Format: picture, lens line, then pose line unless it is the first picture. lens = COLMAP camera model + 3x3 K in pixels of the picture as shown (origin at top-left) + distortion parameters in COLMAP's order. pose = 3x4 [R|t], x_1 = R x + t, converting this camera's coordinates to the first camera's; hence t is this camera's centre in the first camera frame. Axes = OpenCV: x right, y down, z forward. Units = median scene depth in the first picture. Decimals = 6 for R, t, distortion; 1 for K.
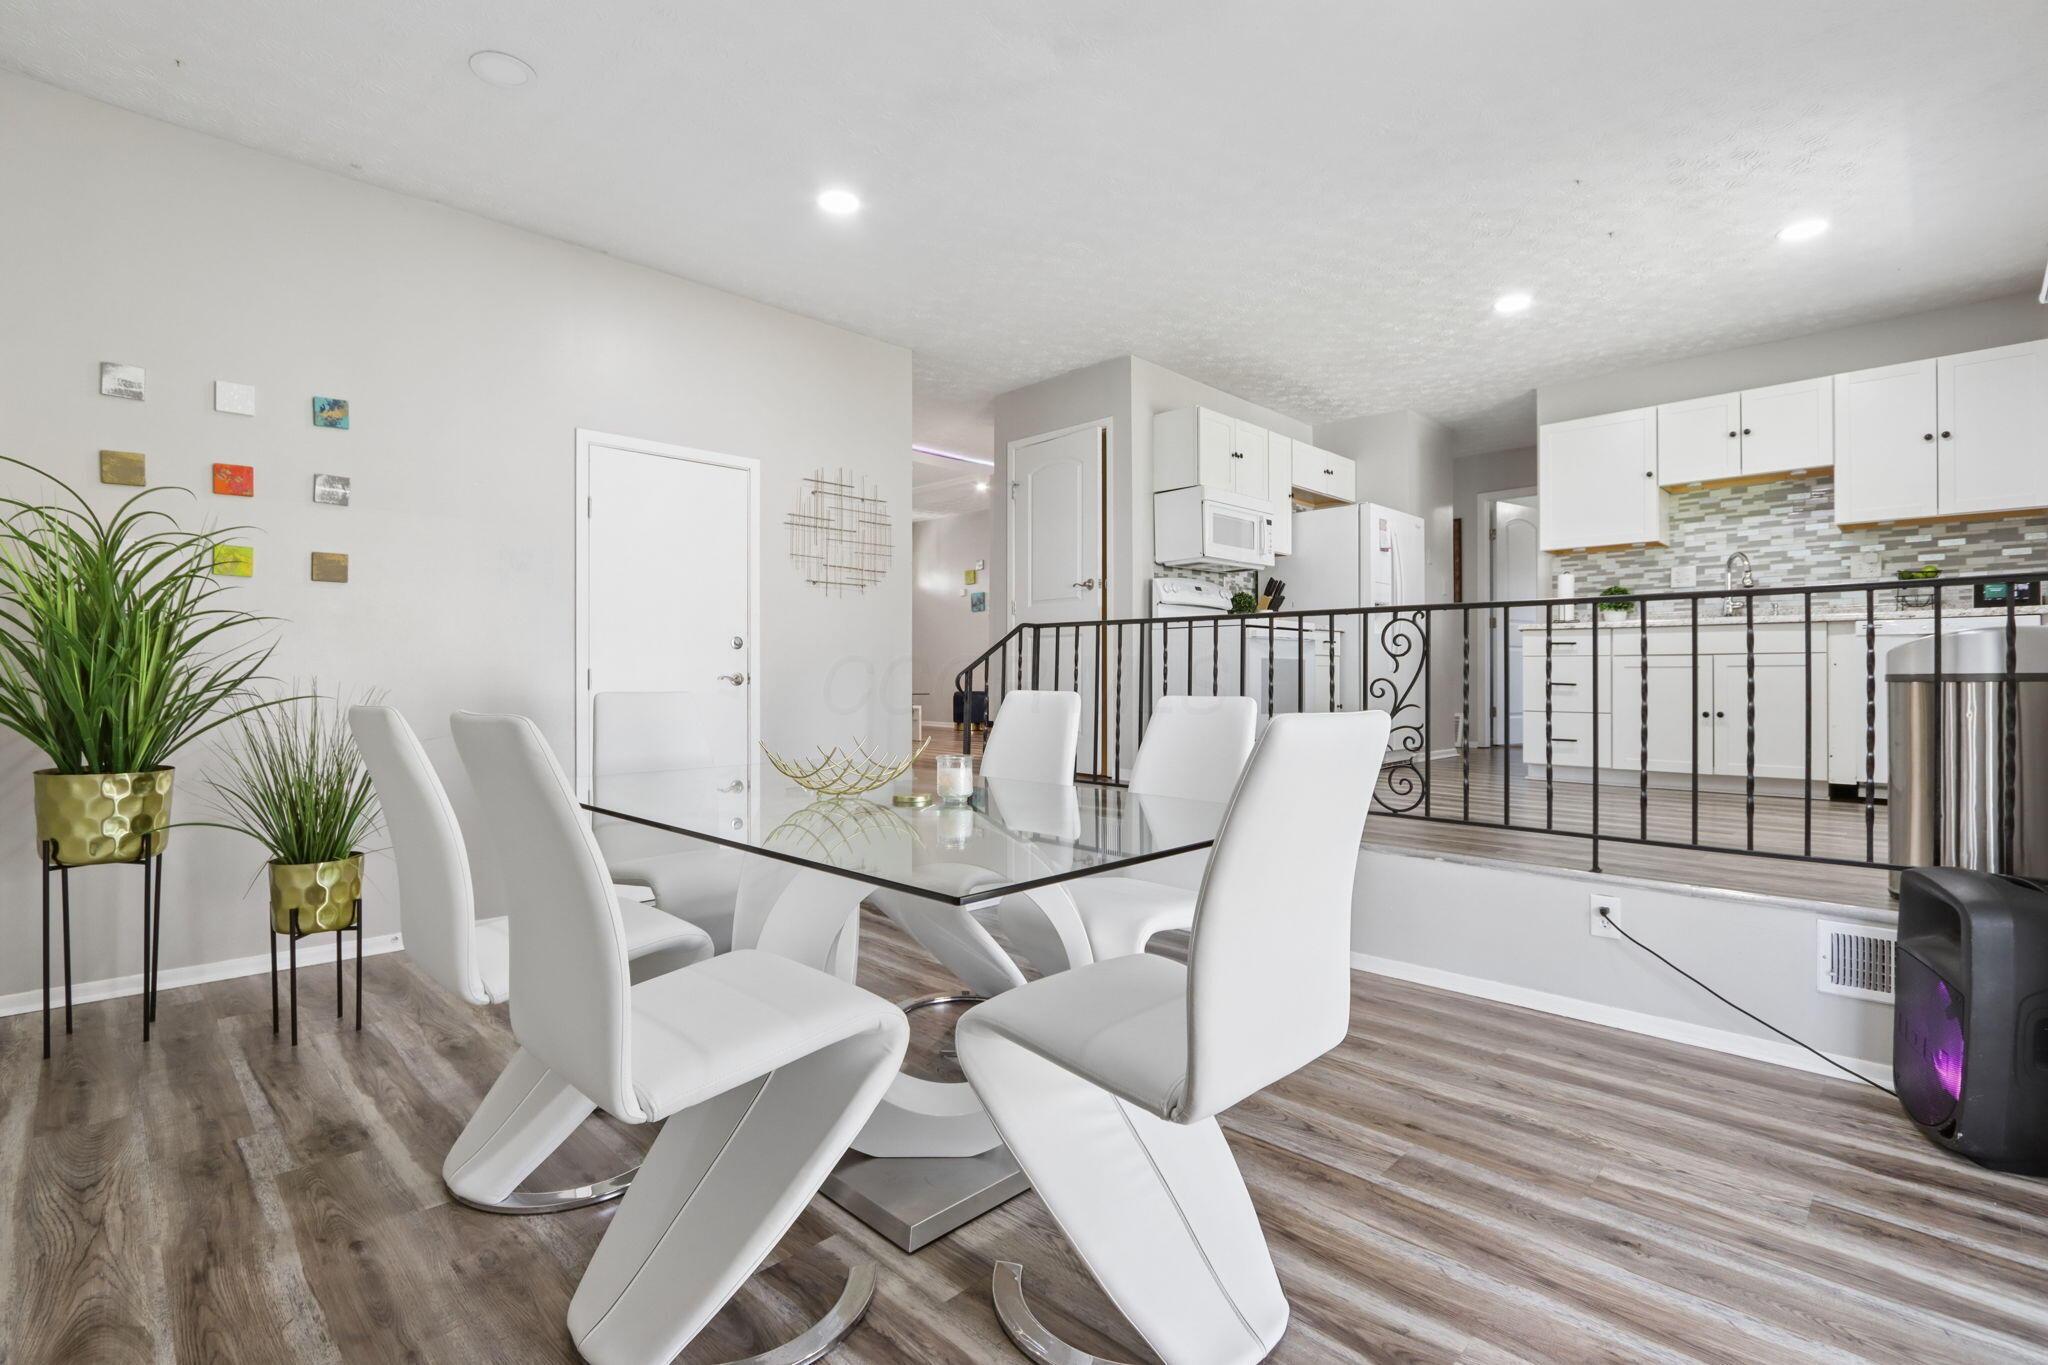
lens RADIAL K [[945.0, 0, 1016.0], [0, 945.0, 679.0], [0, 0, 1]] dist [-0.014825, 0.000764]
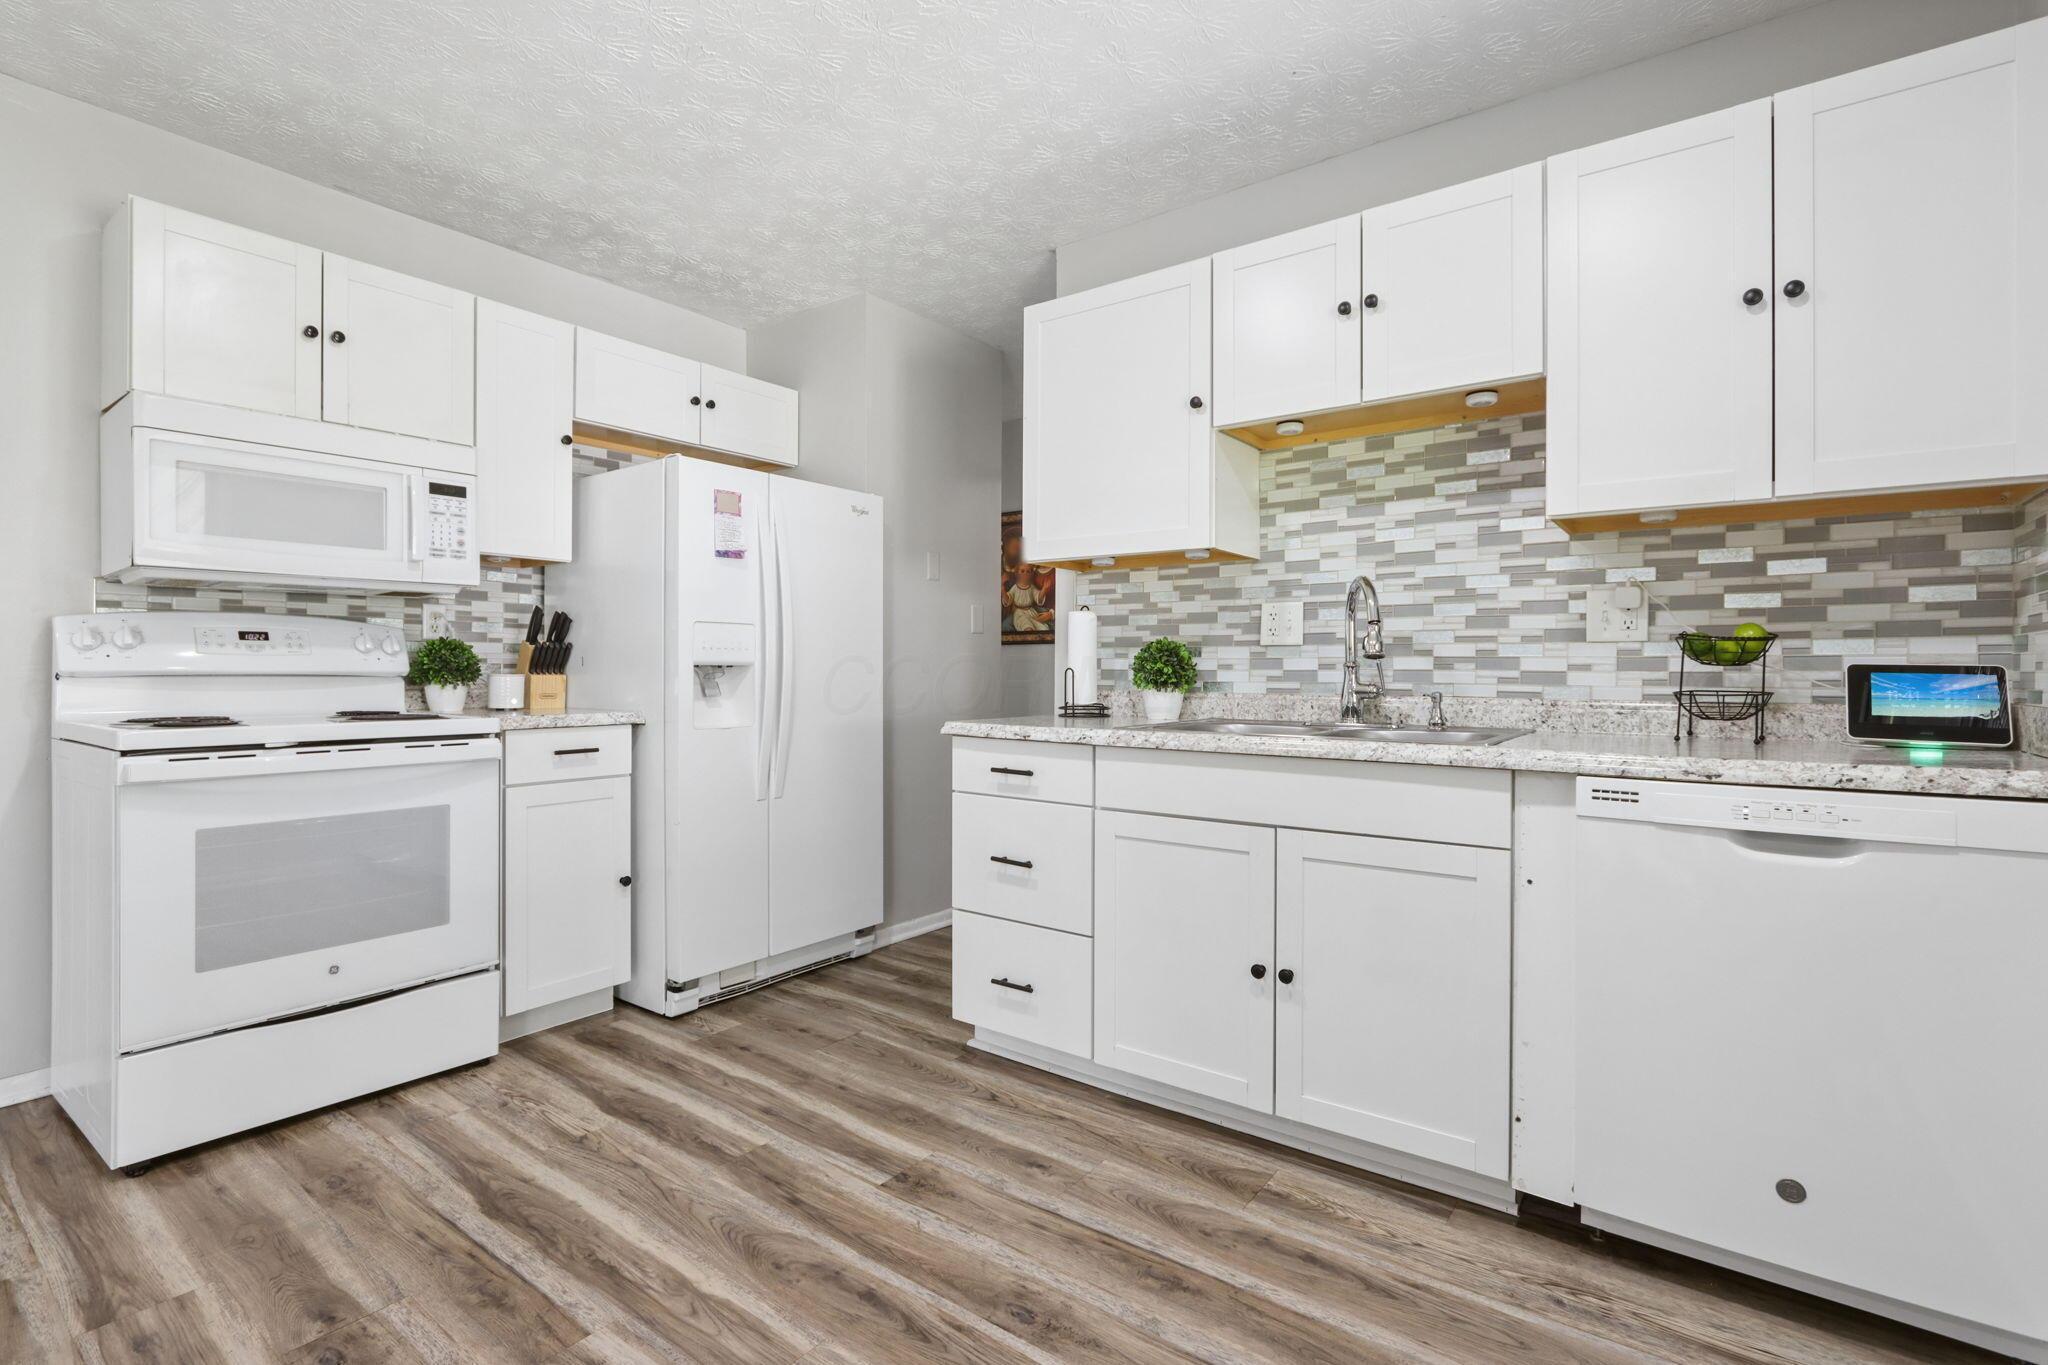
lens RADIAL K [[945.0, 0, 1016.0], [0, 945.0, 679.0], [0, 0, 1]] dist [-0.014825, 0.000764]
pose [[0.989974, 0.002136, 0.141235, 0.542081], [-0.003336, 0.999960, 0.008258, -0.089548], [-0.141212, -0.008647, 0.989942, 0.574416]]
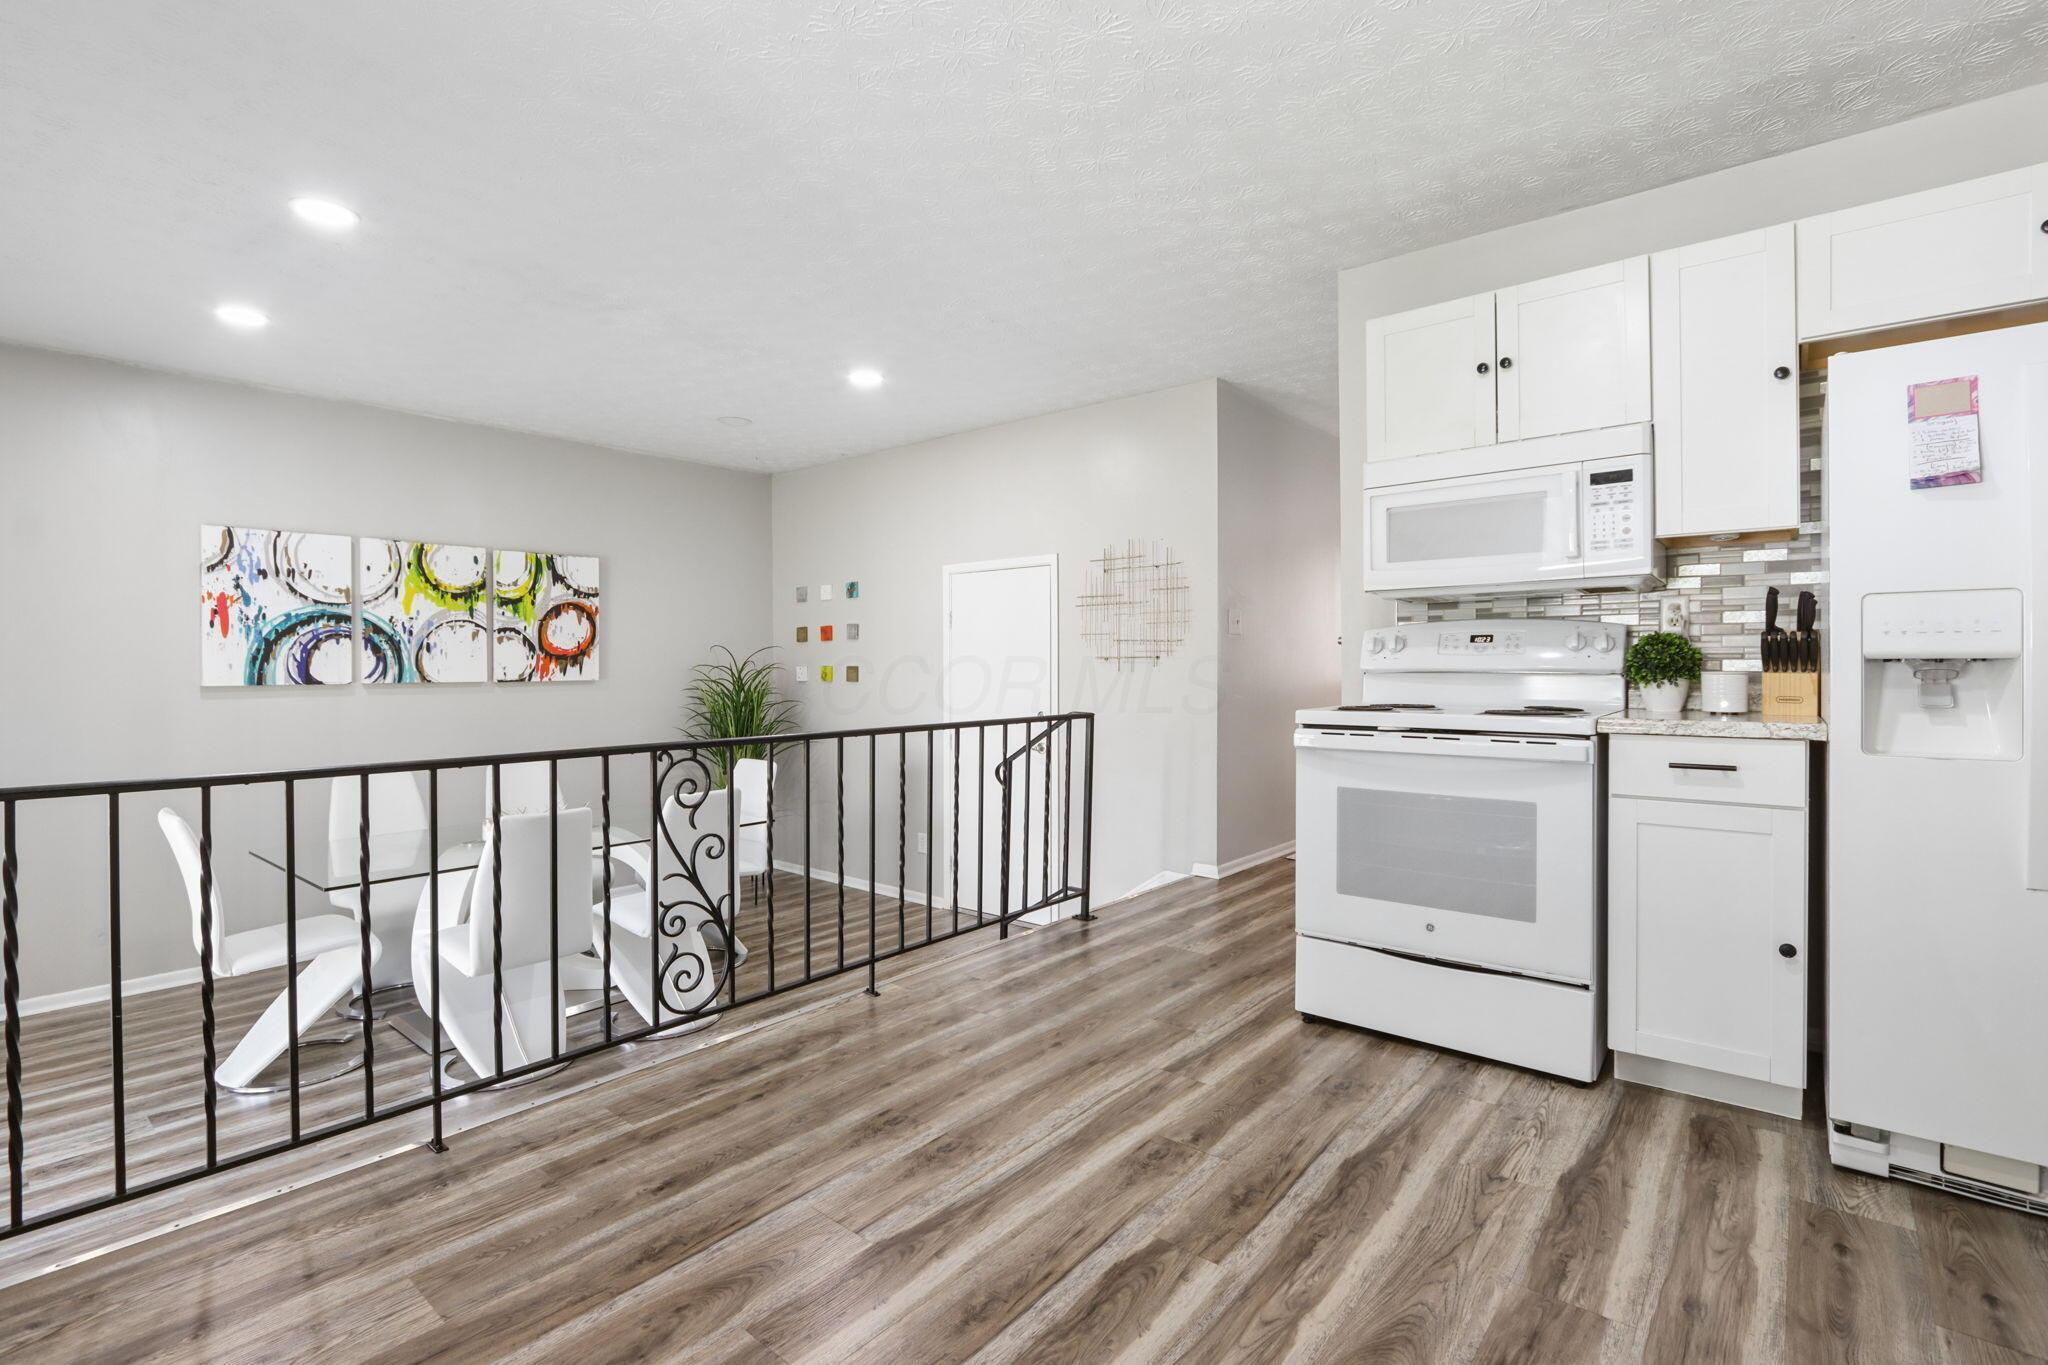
lens RADIAL K [[942.1, 0, 1024.0], [0, 942.1, 682.5], [0, 0, 1]] dist [-0.016373, 0.000615]
pose [[0.091554, 0.015975, -0.995672, 0.765406], [-0.000449, 0.999872, 0.016001, -0.088970], [0.995800, -0.001018, 0.091549, 0.783709]]
